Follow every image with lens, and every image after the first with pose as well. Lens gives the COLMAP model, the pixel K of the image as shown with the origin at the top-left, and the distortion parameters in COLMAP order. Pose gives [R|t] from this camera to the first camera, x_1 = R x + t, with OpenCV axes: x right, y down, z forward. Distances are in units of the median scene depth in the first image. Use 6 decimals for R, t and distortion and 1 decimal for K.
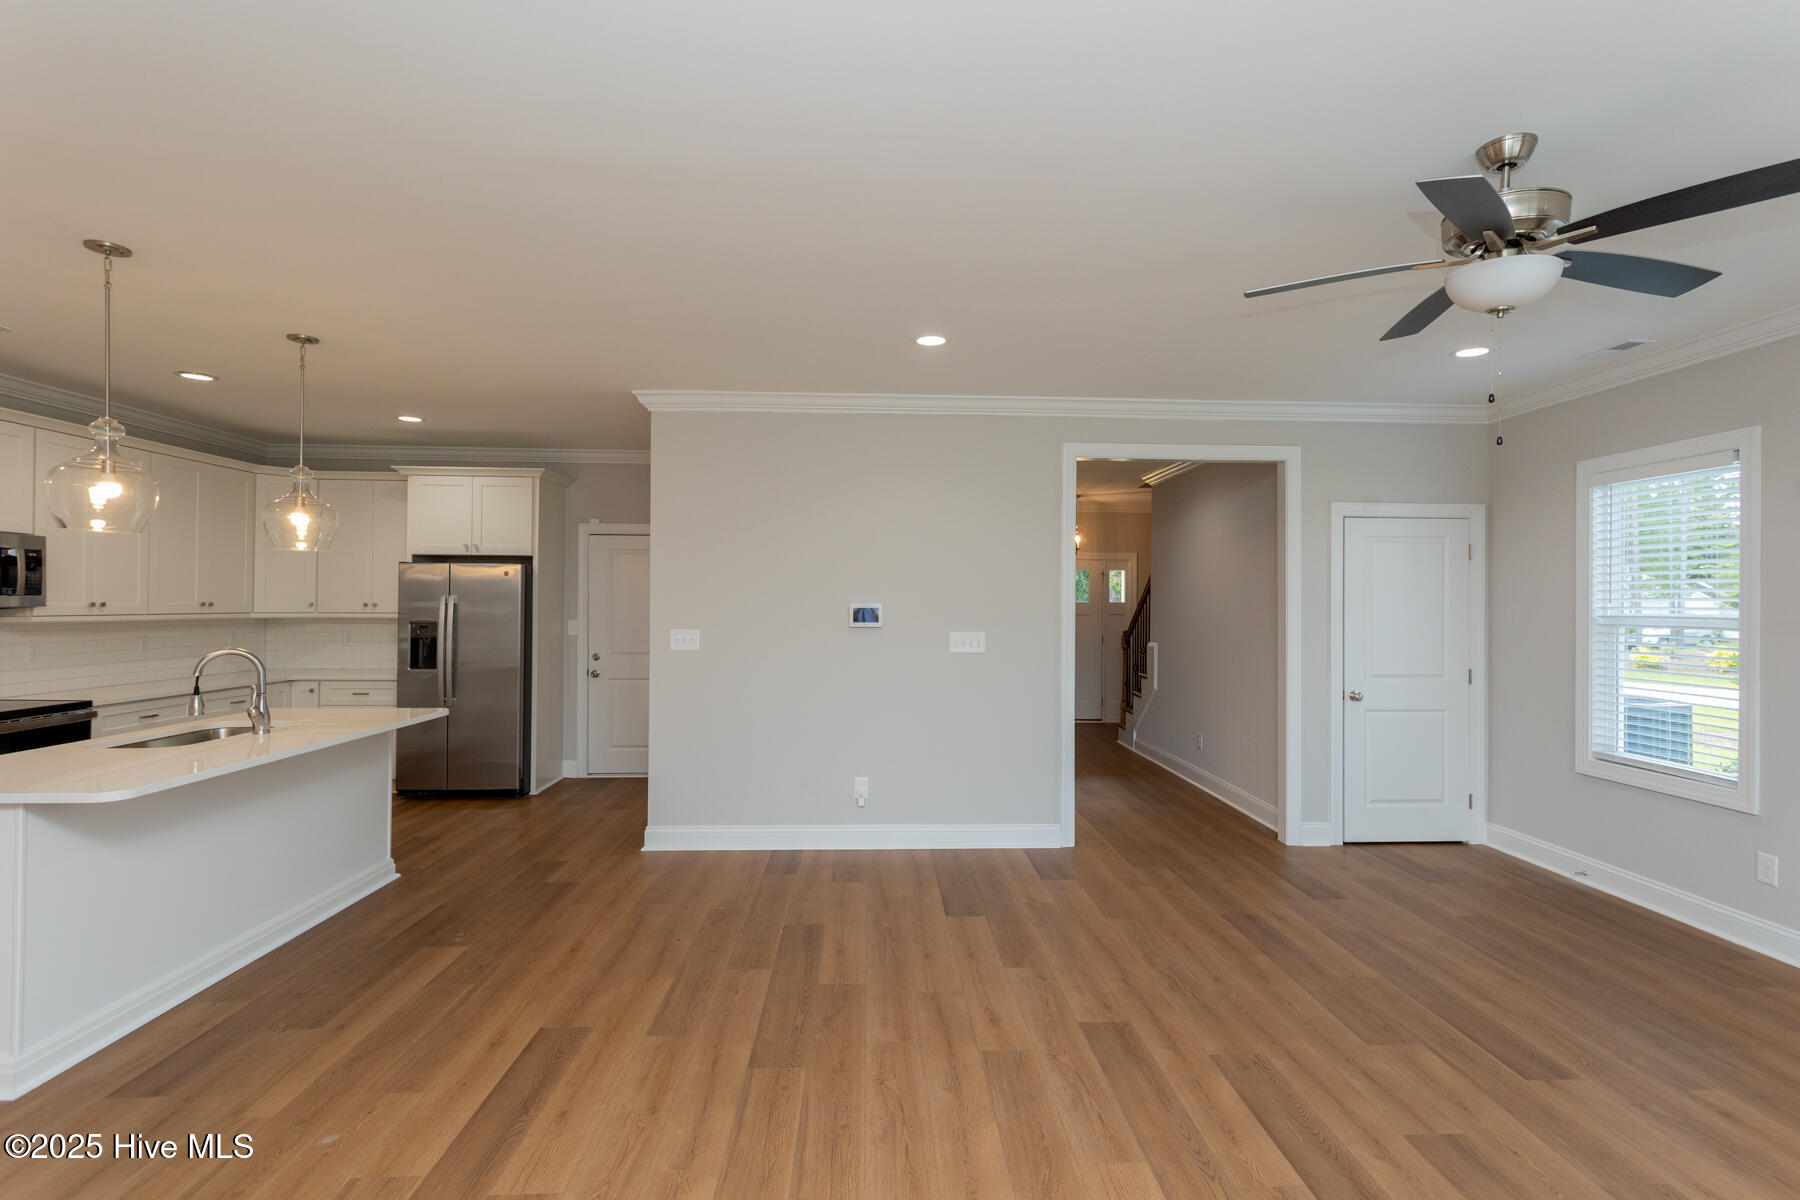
lens RADIAL K [[851.9, 0, 914.8], [0, 851.9, 595.8], [0, 0, 1]] dist [-0.000017, 0.001760]
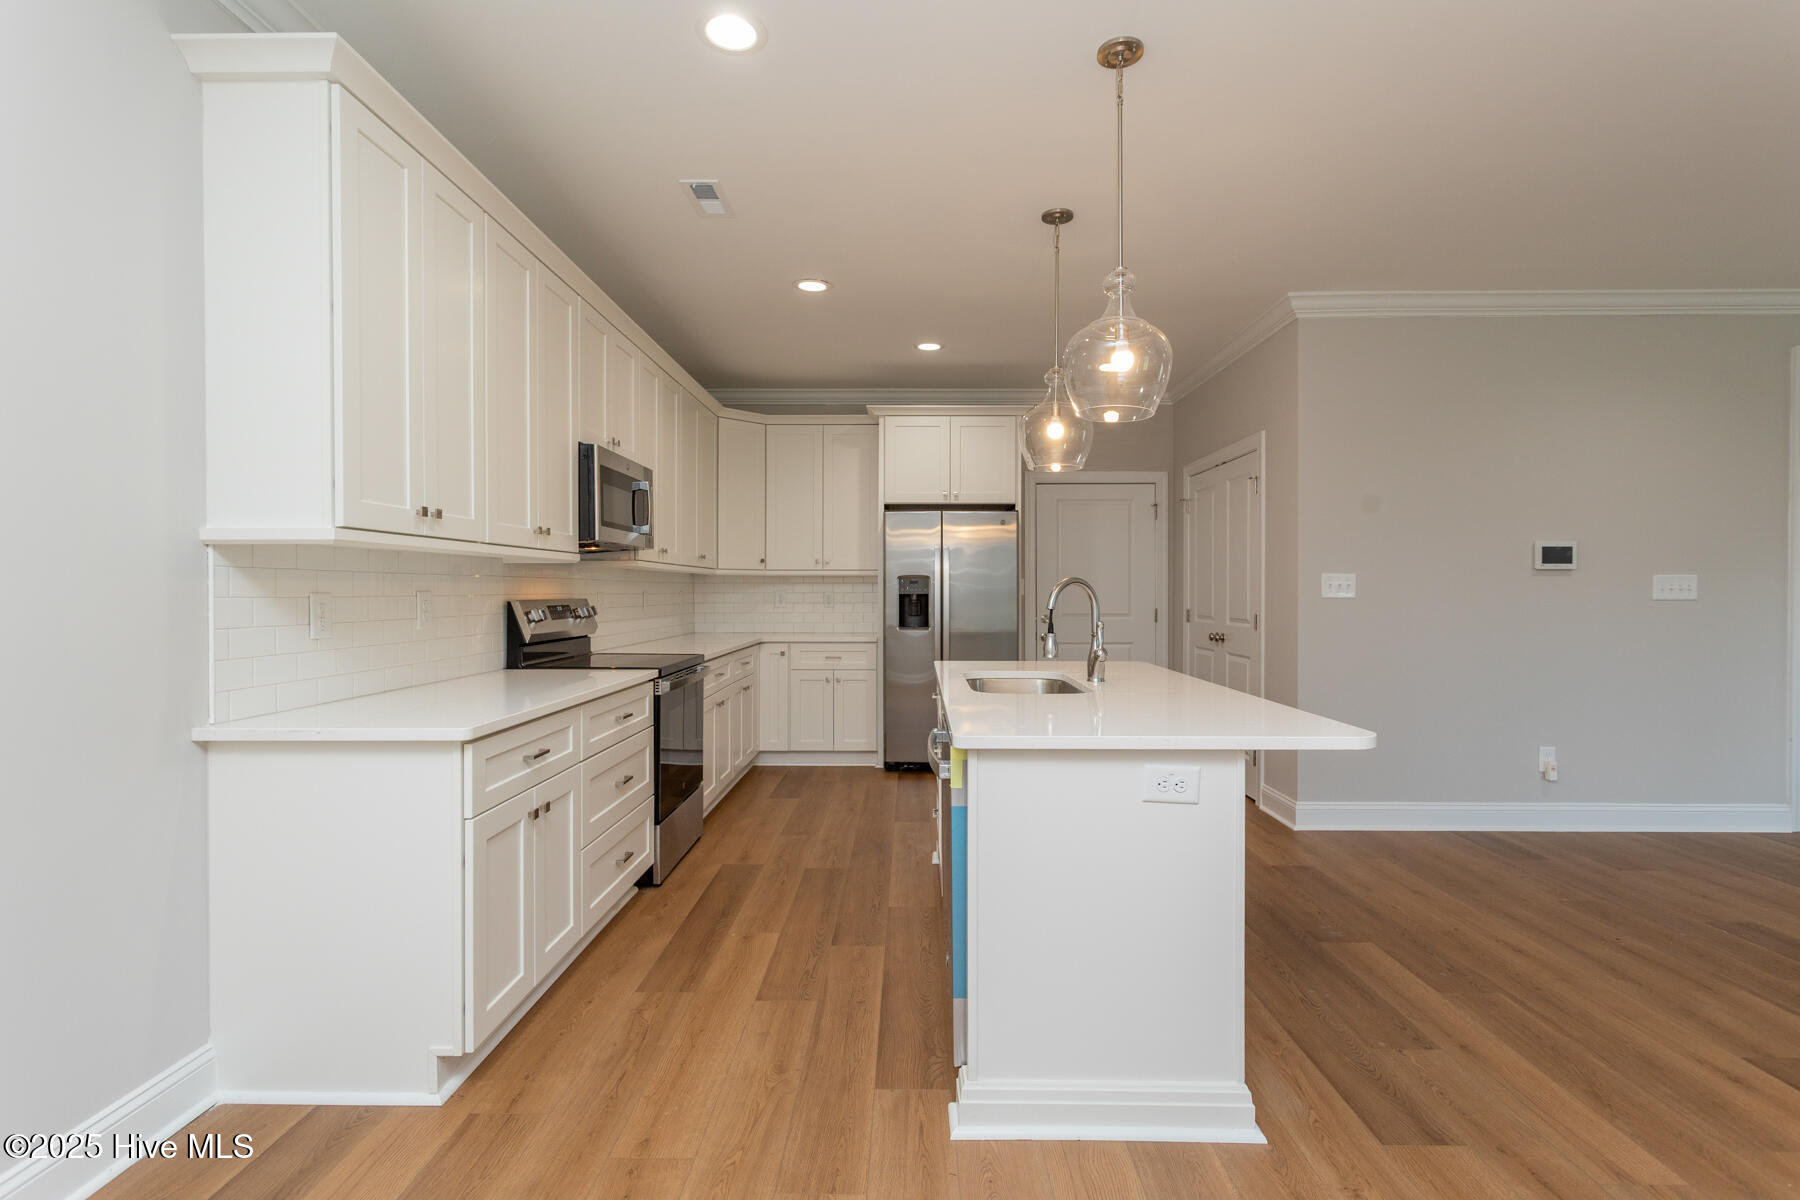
lens RADIAL K [[851.9, 0, 902.8], [0, 851.9, 597.6], [0, 0, 1]] dist [-0.000017, 0.001760]
pose [[0.998218, -0.006091, -0.059360, -0.707780], [0.006992, 0.999863, 0.014980, 0.051554], [0.059261, -0.015368, 0.998124, 0.128760]]
